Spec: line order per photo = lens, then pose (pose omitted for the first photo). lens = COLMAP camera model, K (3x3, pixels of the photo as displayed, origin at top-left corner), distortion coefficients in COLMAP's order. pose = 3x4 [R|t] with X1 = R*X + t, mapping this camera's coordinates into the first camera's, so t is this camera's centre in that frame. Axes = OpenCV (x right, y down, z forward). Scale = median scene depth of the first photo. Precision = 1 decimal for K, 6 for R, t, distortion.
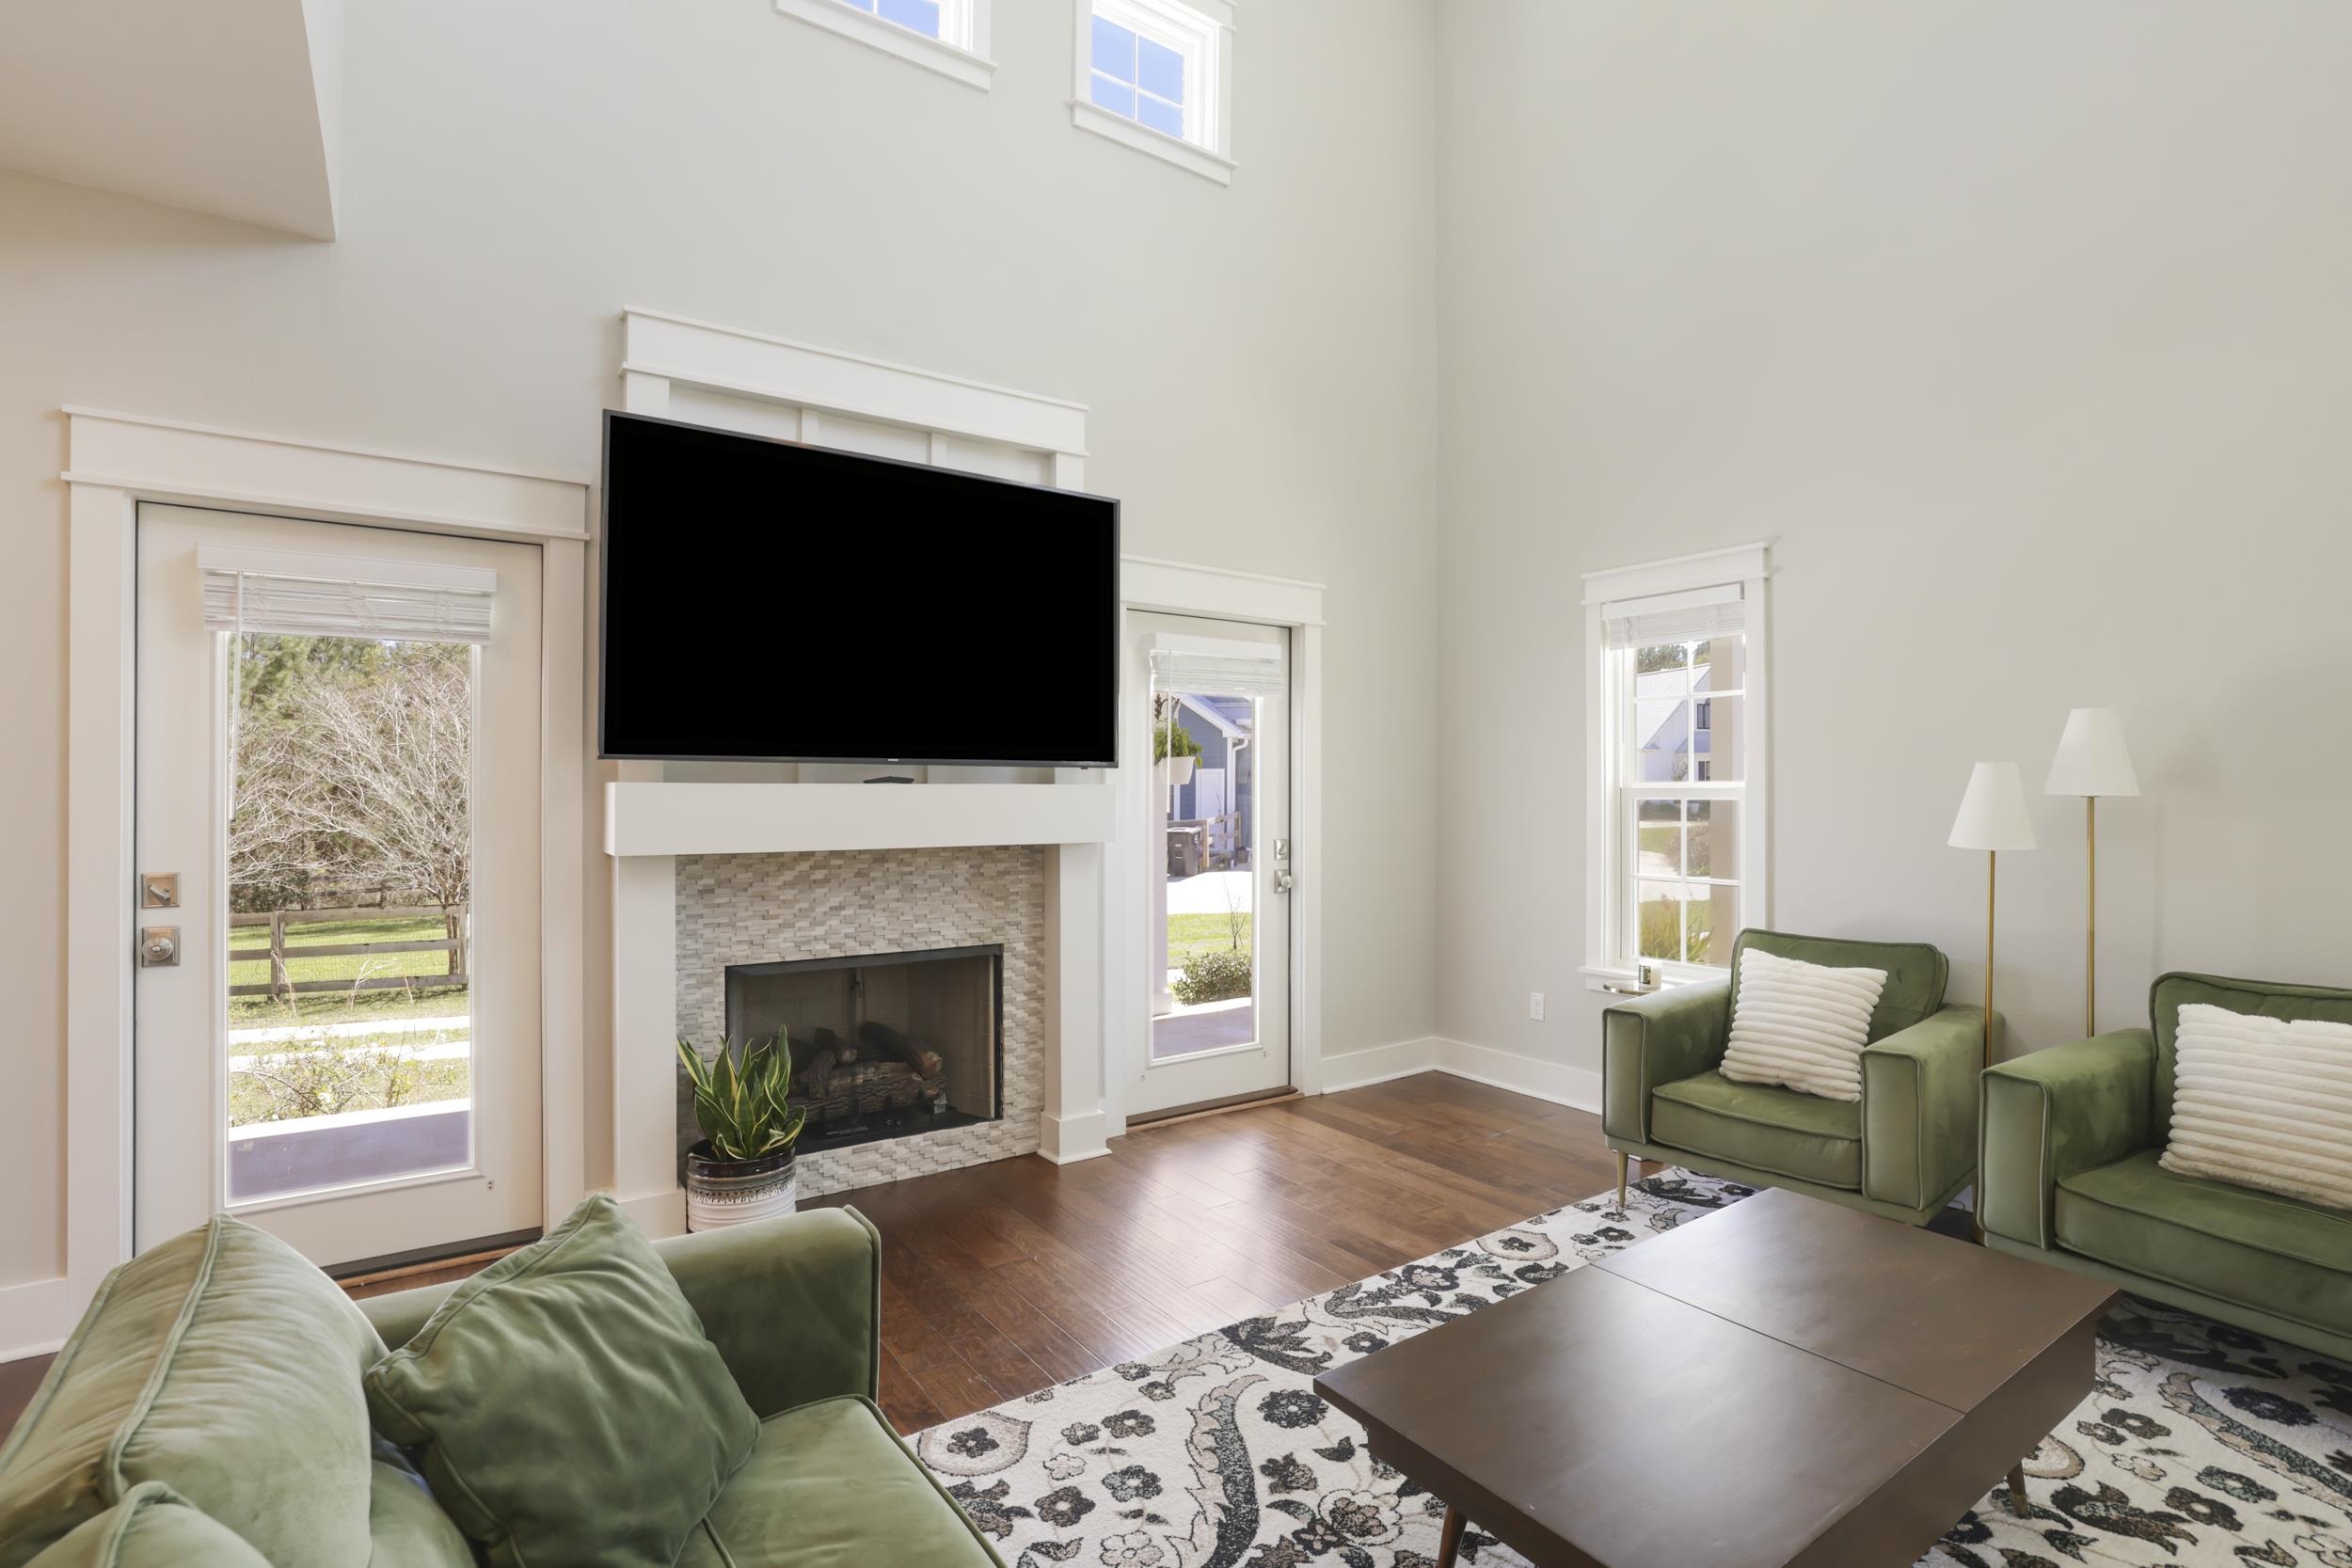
lens RADIAL K [[1096.3, 0, 1169.7], [0, 1096.3, 784.2], [0, 0, 1]] dist [-0.053268, 0.020216]
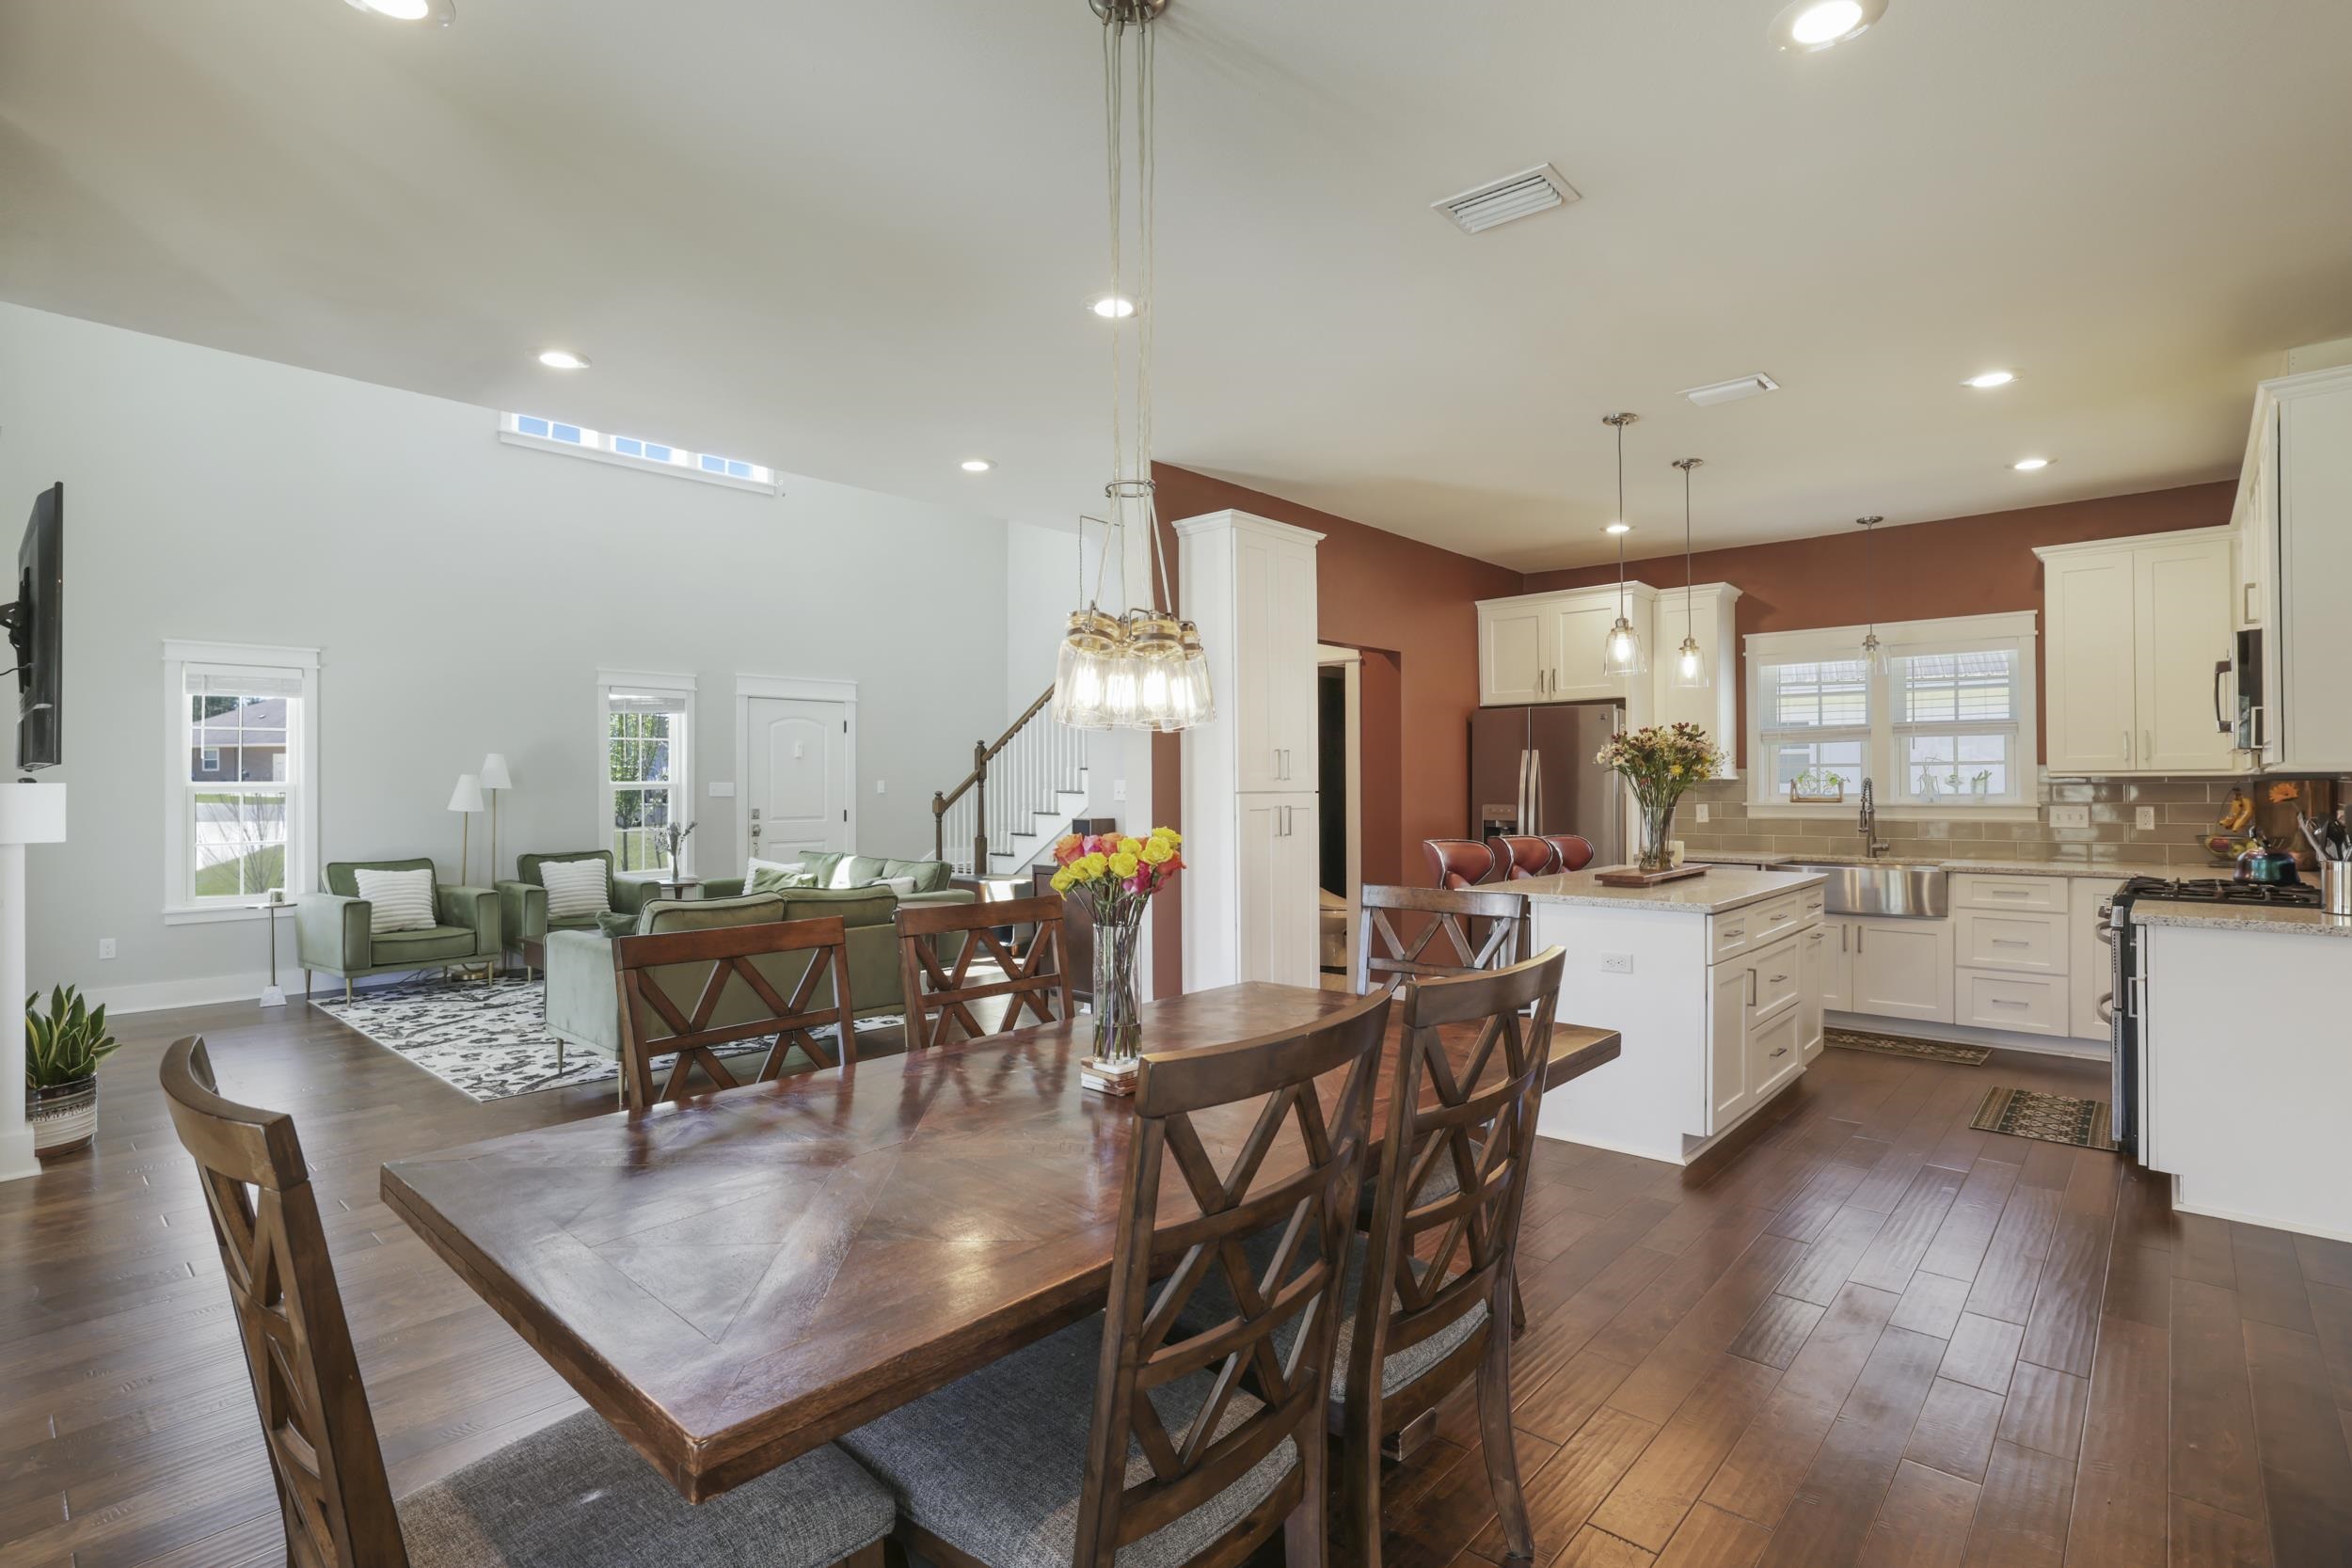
lens RADIAL K [[1105.3, 0, 1184.3], [0, 1105.3, 788.9], [0, 0, 1]] dist [-0.024091, 0.000646]
pose [[-0.223683, -0.003187, 0.974657, -1.800294], [-0.000337, 0.999995, 0.003192, 0.003172], [-0.974662, 0.000385, -0.223683, -0.008264]]
